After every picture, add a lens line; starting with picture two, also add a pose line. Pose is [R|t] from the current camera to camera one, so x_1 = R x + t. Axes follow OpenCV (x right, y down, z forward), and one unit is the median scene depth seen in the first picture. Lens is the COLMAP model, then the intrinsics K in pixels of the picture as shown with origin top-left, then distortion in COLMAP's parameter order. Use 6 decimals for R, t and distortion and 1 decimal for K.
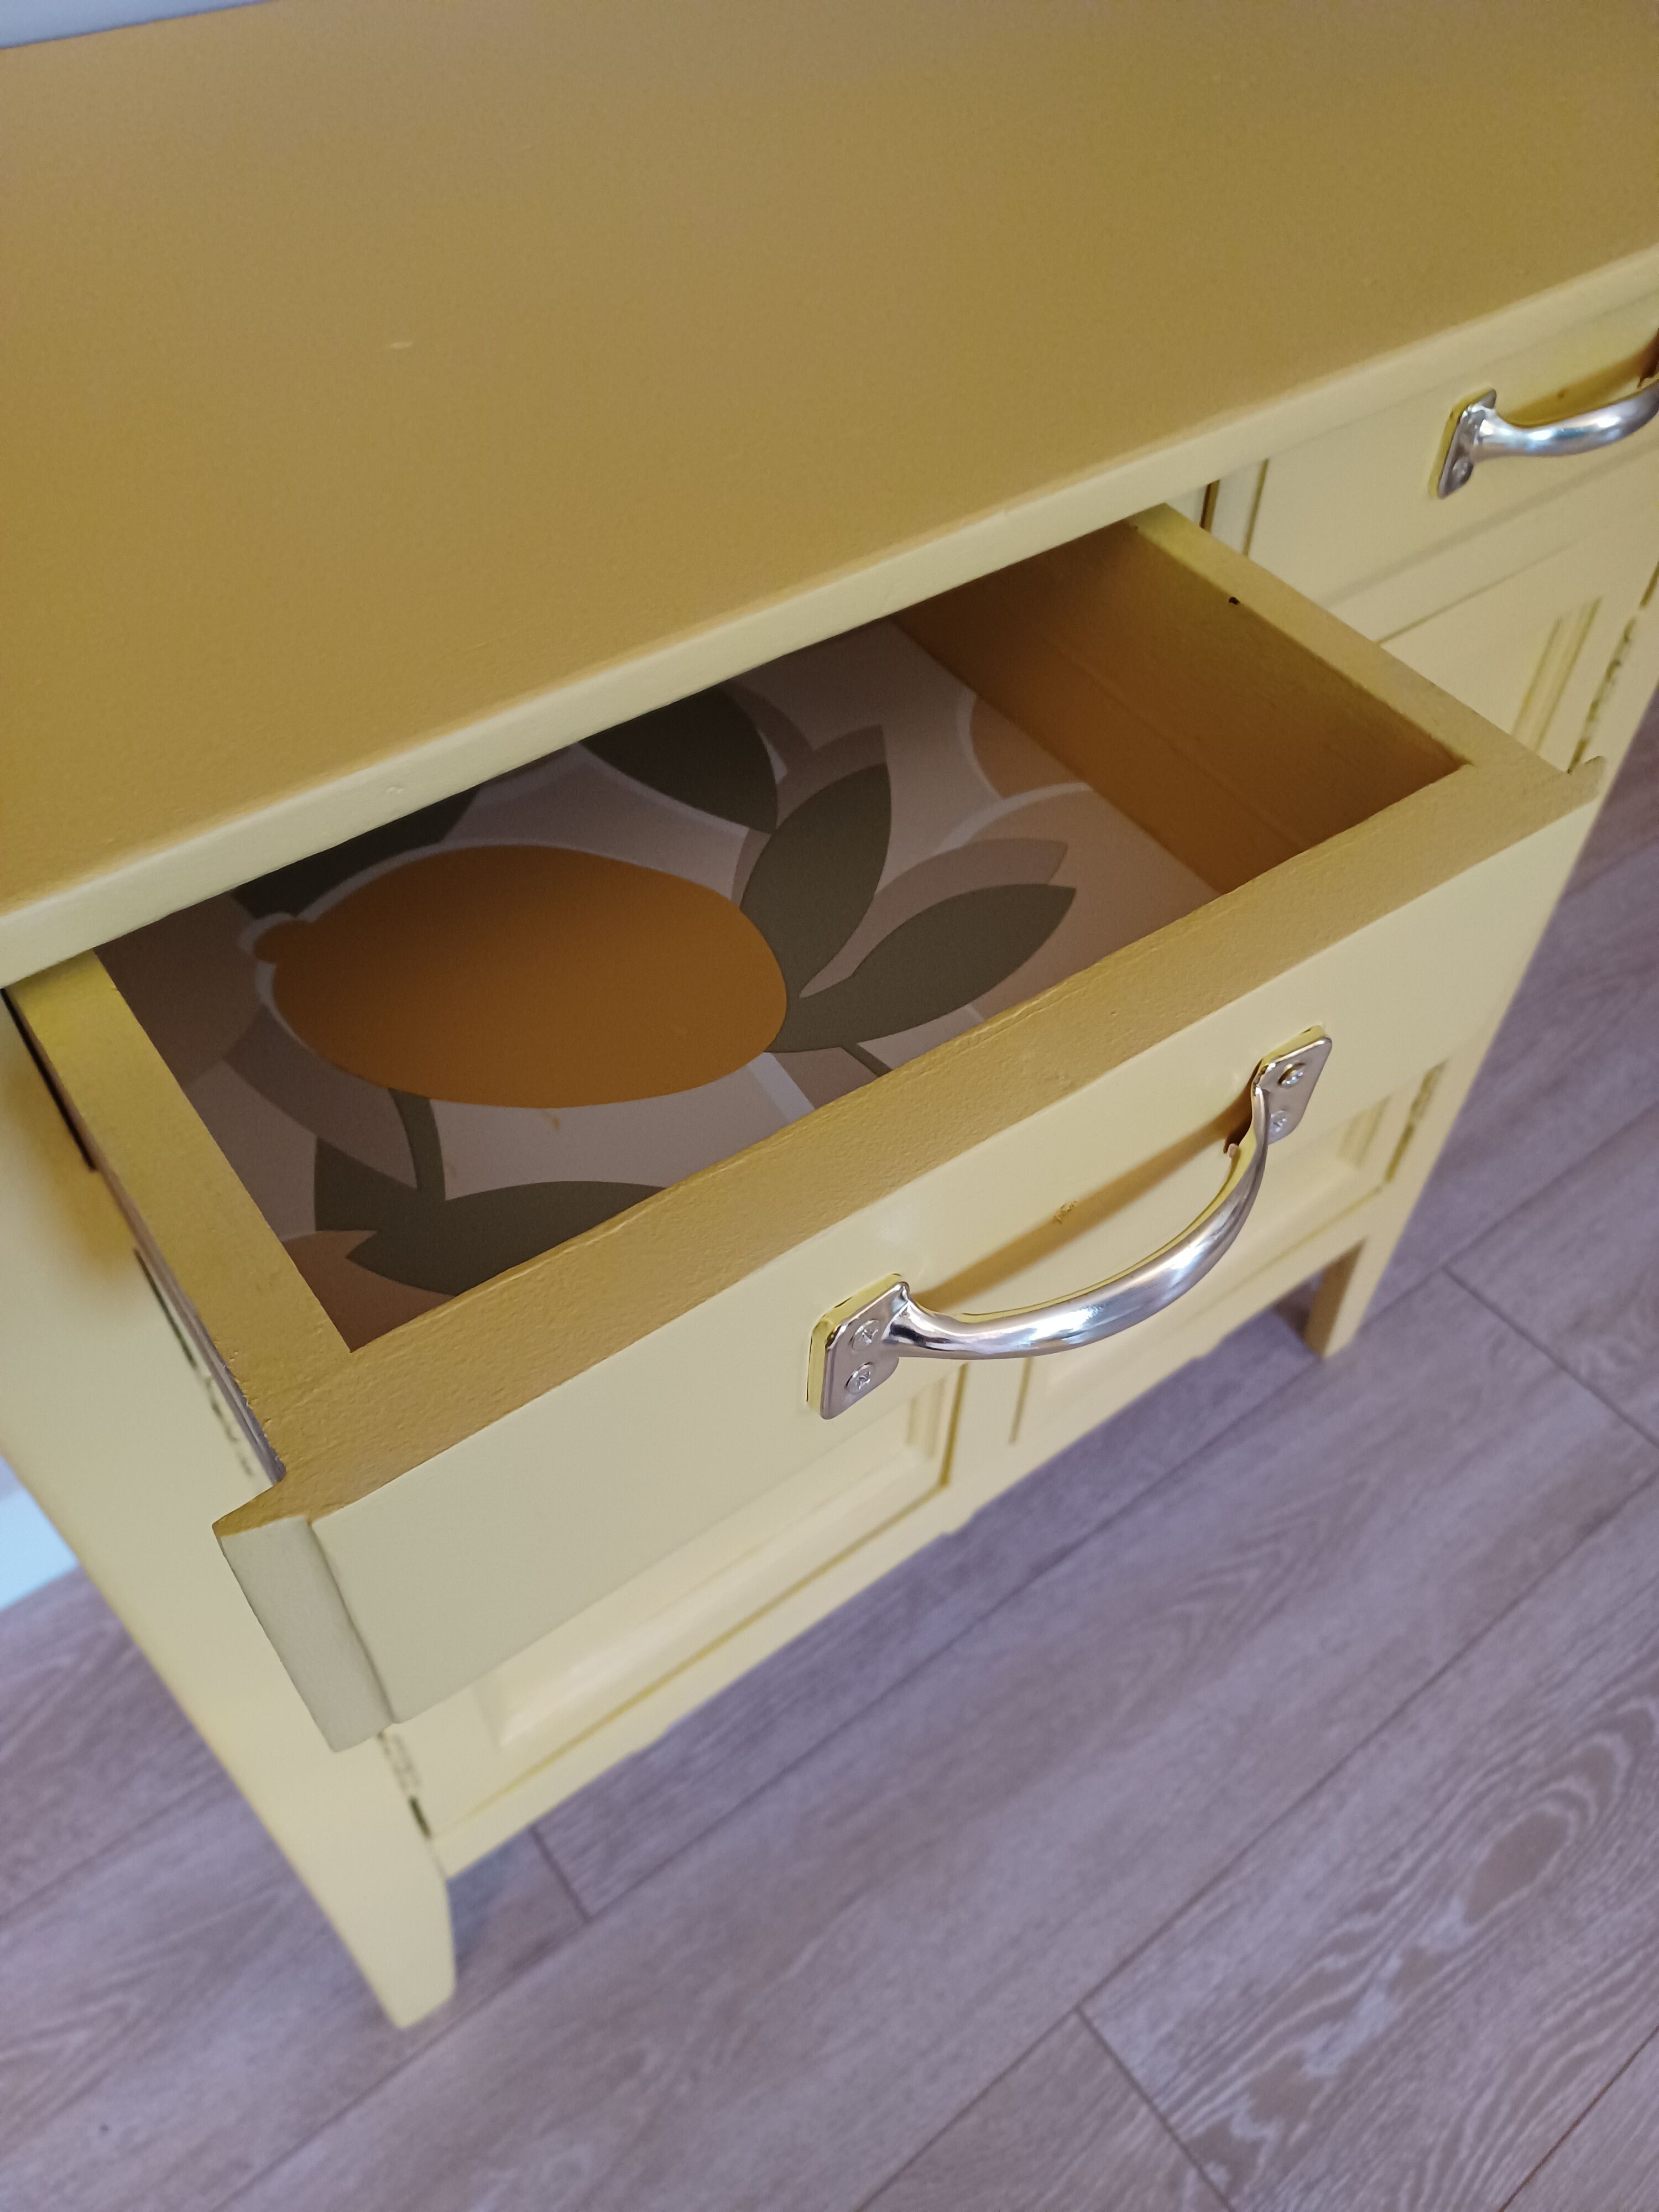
lens RADIAL K [[1623.5, 0, 829.5], [0, 1623.5, 1106.0], [0, 0, 1]] dist [-0.016511, 0.041837]
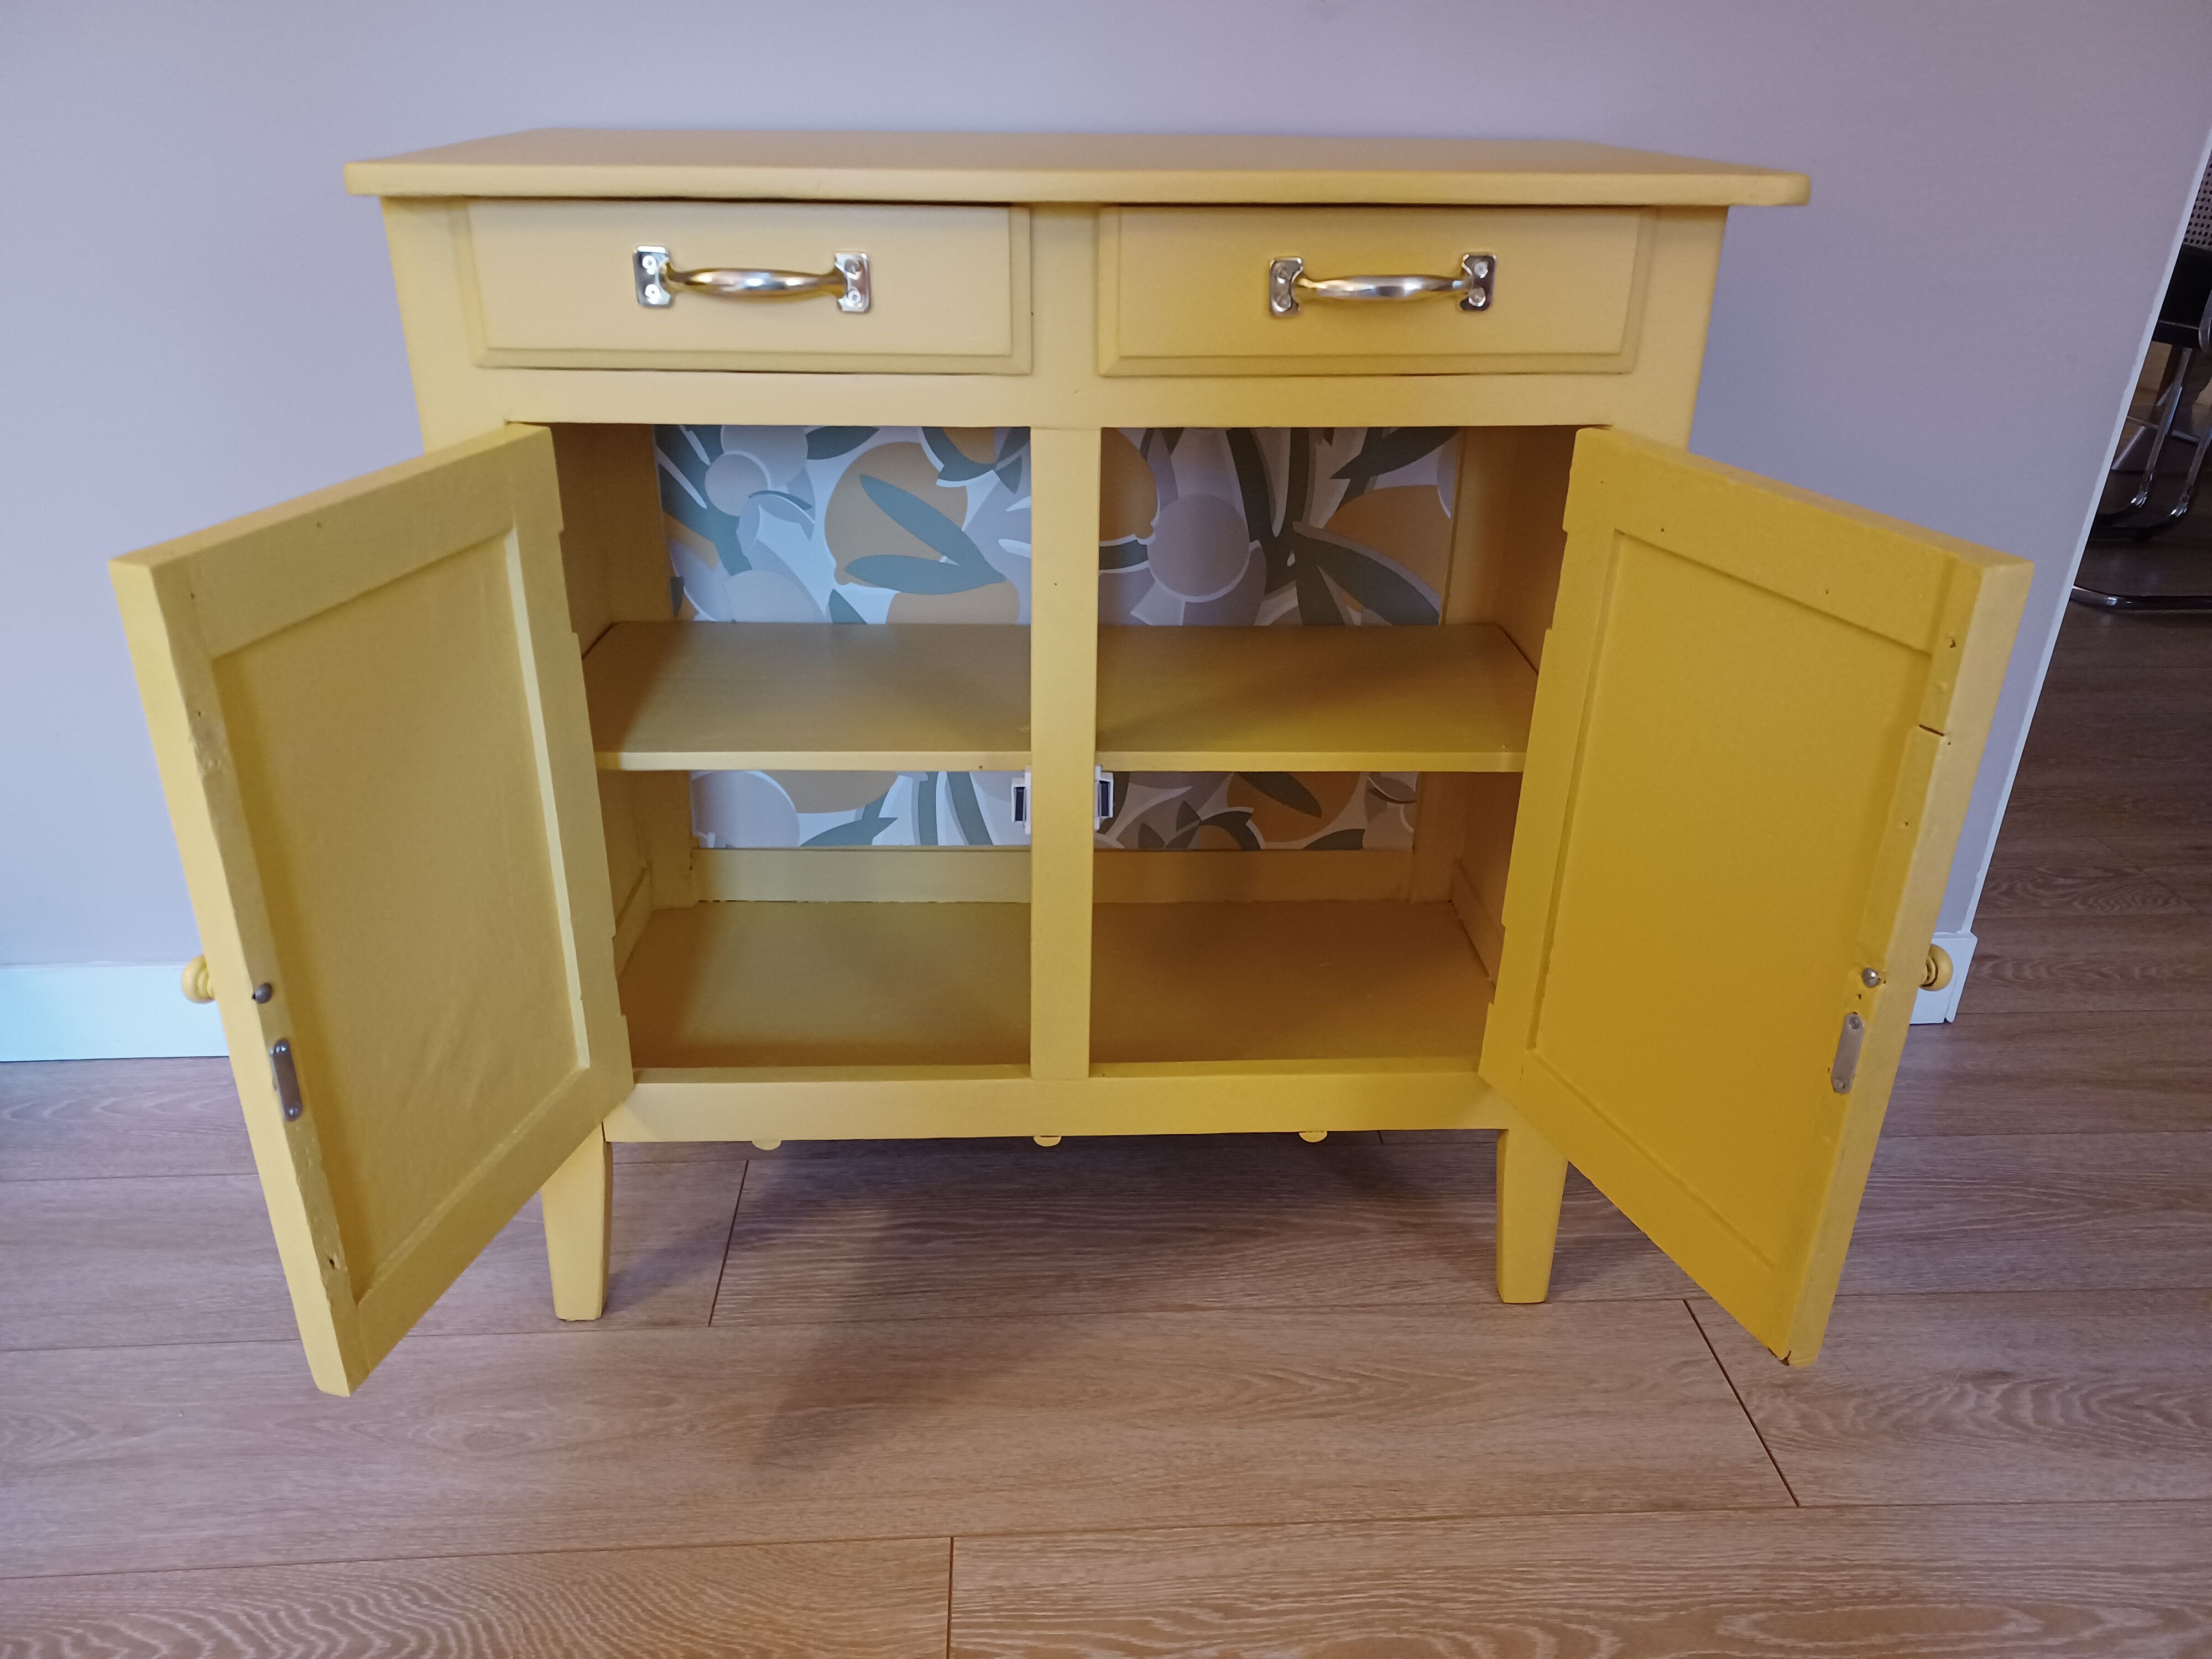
lens RADIAL K [[1583.8, 0, 1101.9], [0, 1583.8, 822.1], [0, 0, 1]] dist [0.021540, 0.002984]
pose [[0.825786, 0.231544, -0.514261, 0.698478], [-0.424582, 0.855418, -0.296633, 0.397979], [0.371224, 0.463301, 0.804702, -0.129674]]
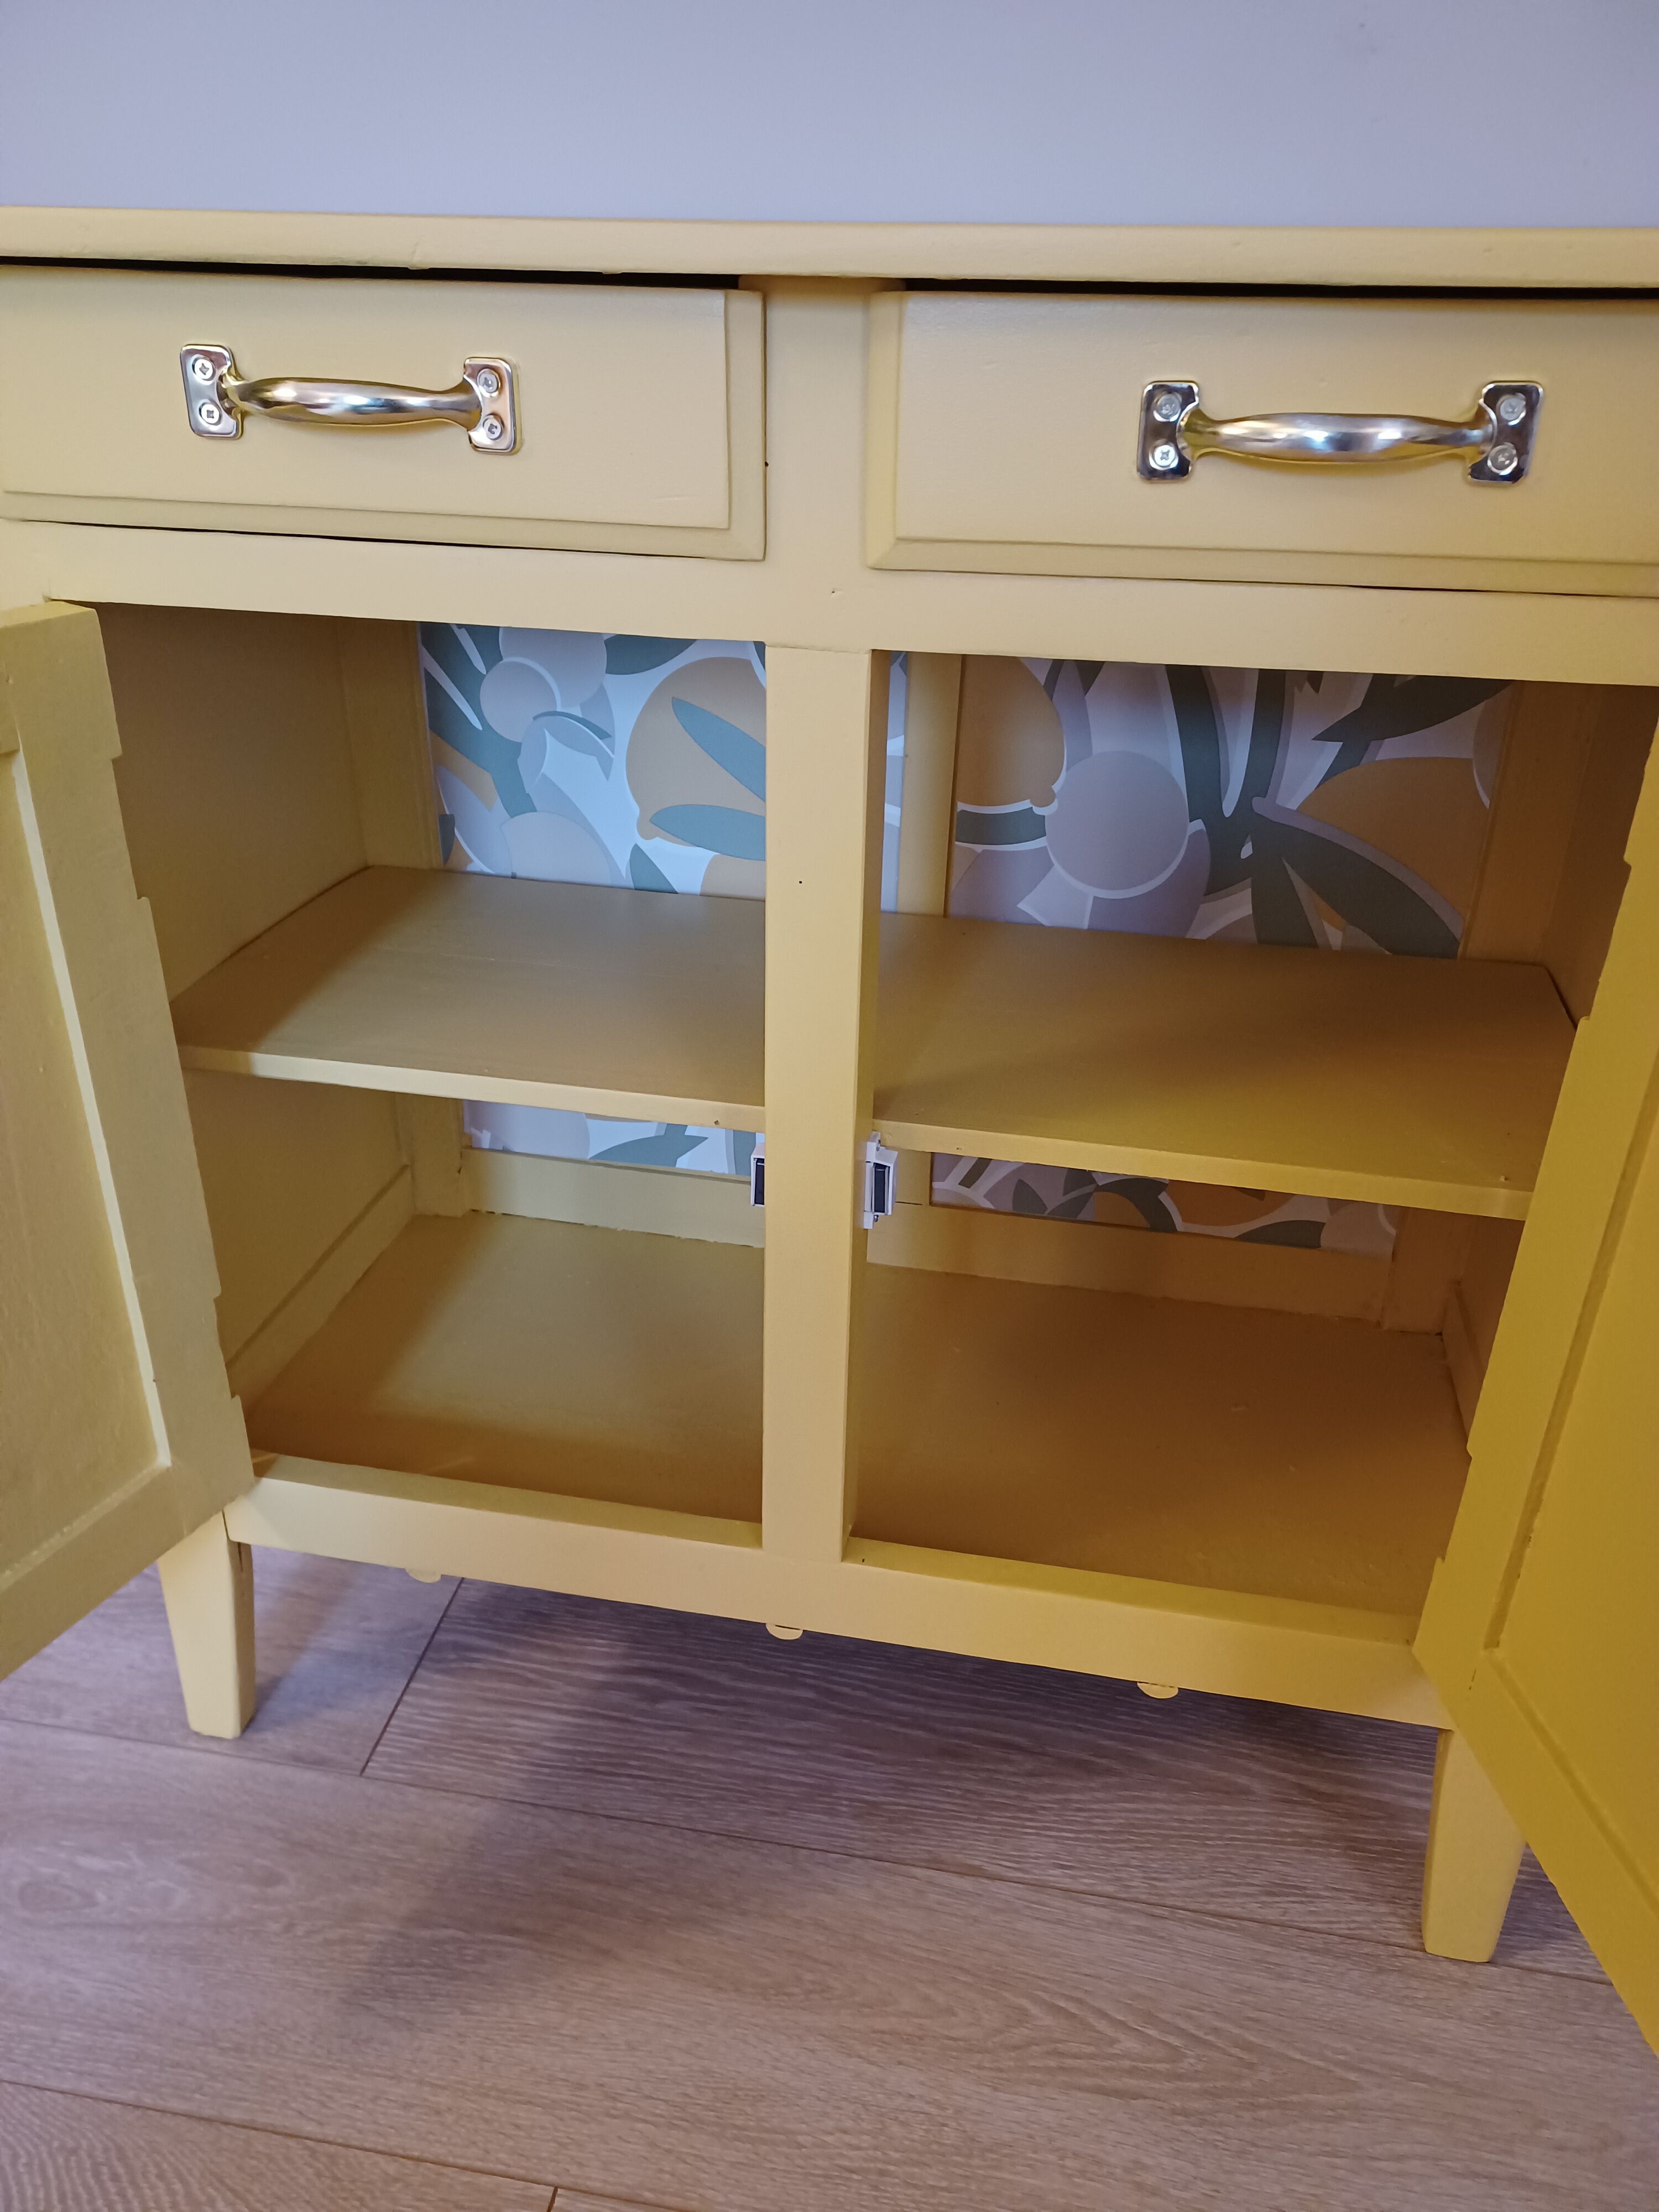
lens RADIAL K [[1621.6, 0, 846.3], [0, 1621.6, 1099.5], [0, 0, 1]] dist [-0.014549, 0.043491]
pose [[0.679510, 0.327489, -0.656519, 0.612098], [-0.559316, 0.810340, -0.174685, 0.154257], [0.474796, 0.485902, 0.733804, 0.164637]]
